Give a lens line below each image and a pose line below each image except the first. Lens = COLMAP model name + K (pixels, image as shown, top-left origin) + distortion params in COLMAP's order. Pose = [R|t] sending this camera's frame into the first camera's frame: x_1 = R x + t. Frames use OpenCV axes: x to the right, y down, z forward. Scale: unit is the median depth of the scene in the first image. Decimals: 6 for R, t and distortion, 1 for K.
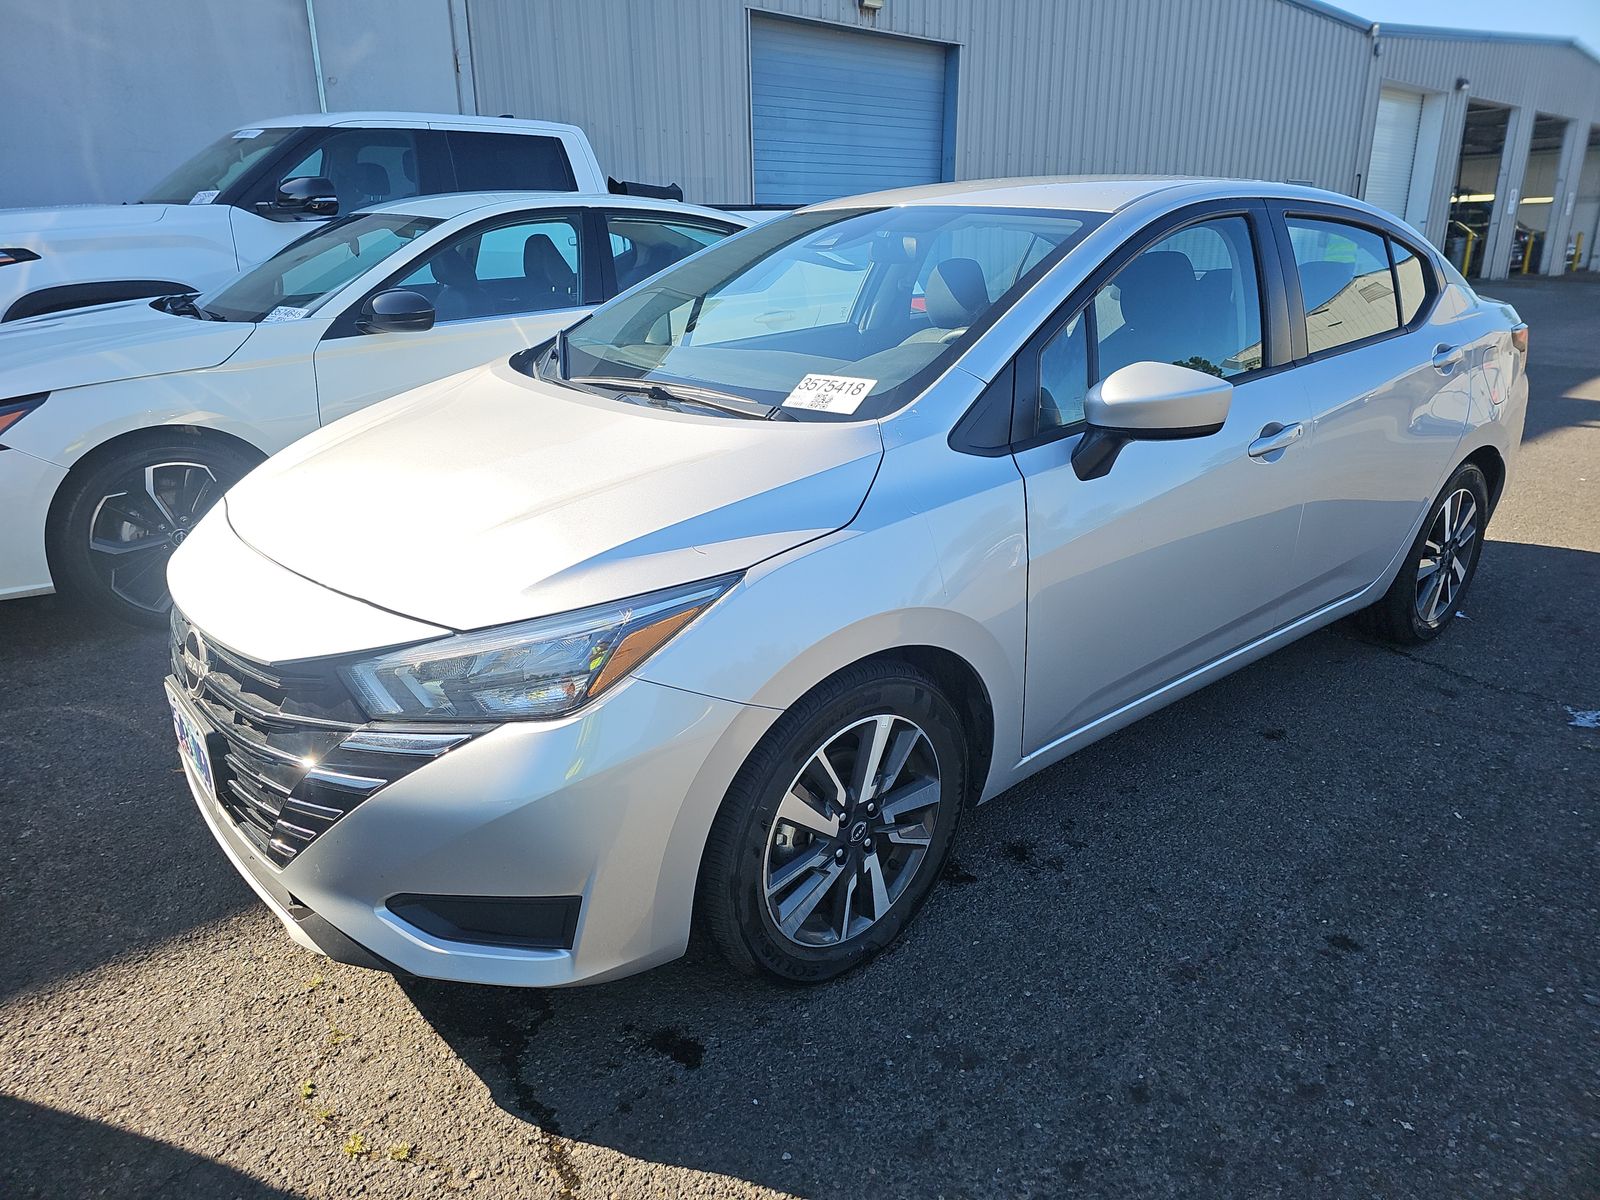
lens RADIAL K [[1071.7, 0, 783.8], [0, 1071.7, 597.3], [0, 0, 1]] dist [0.045413, -0.045599]
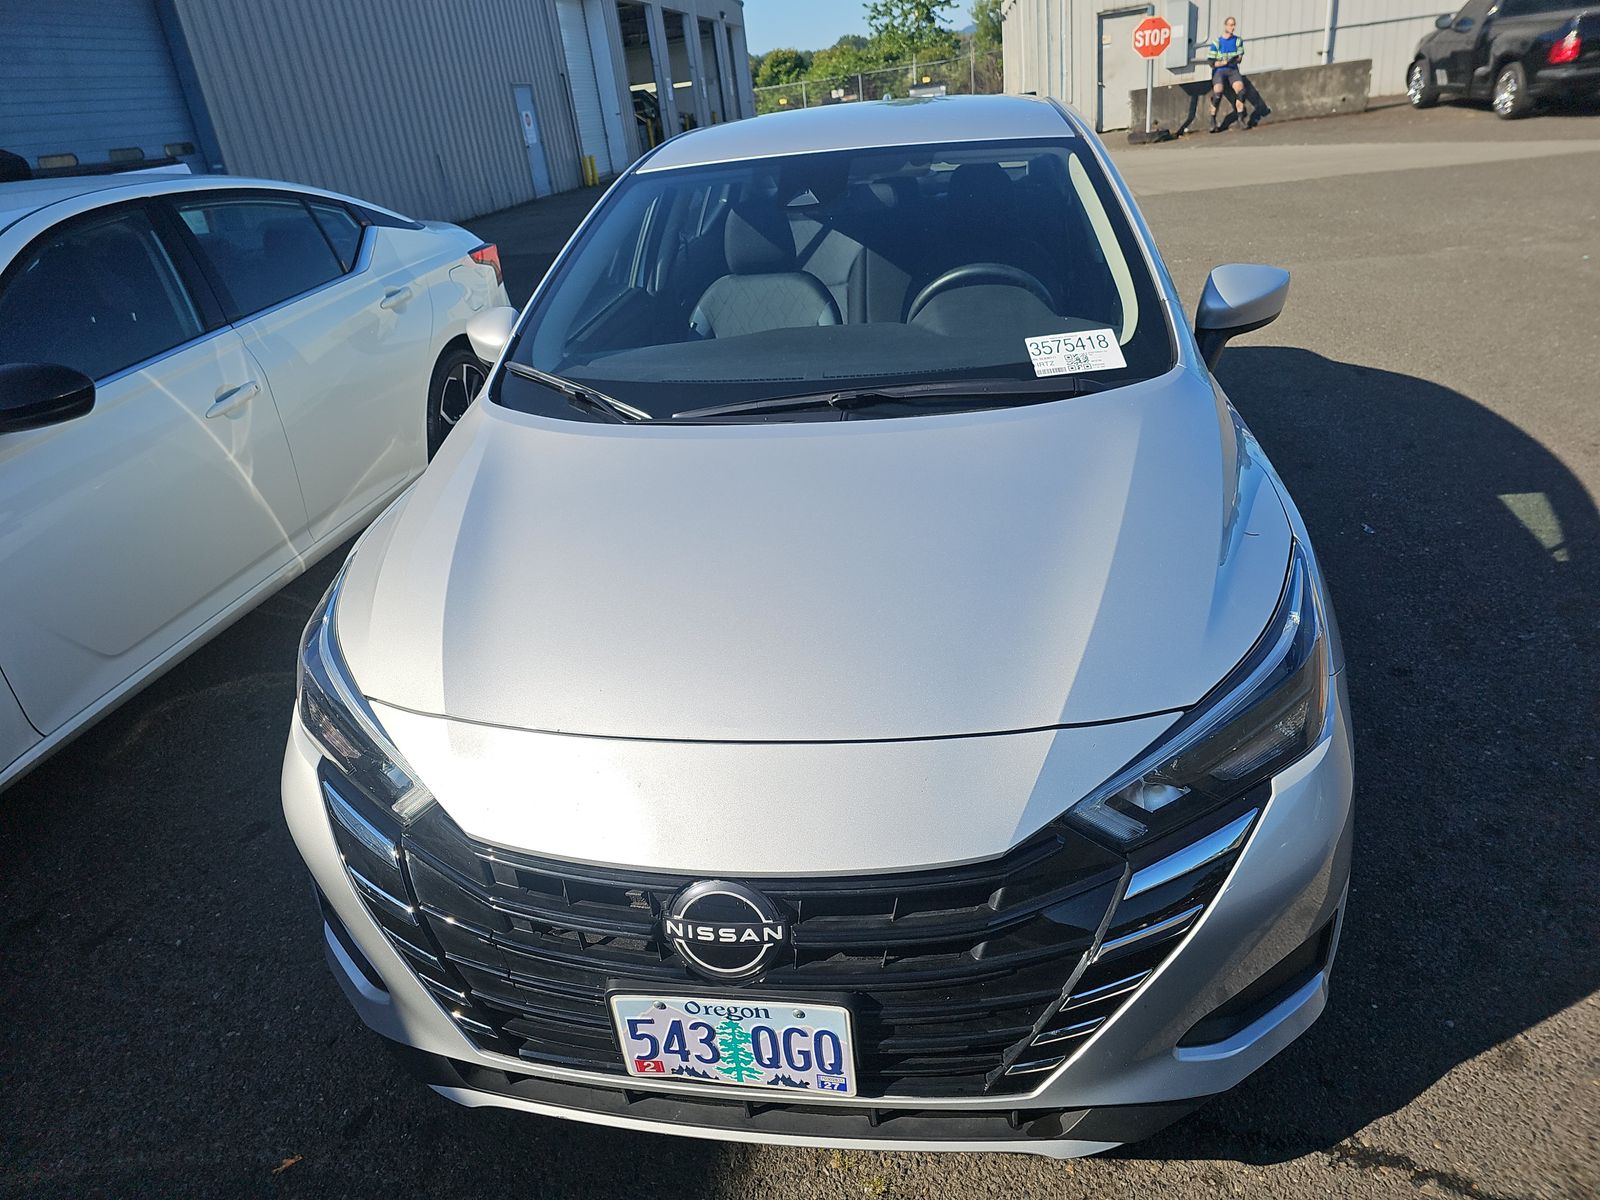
lens RADIAL K [[1071.7, 0, 783.8], [0, 1071.7, 597.3], [0, 0, 1]] dist [0.045413, -0.045599]
pose [[0.735573, -0.349576, 0.580284, -0.778765], [0.305813, 0.935679, 0.176023, -0.232547], [-0.604492, 0.047981, 0.795165, 0.398944]]
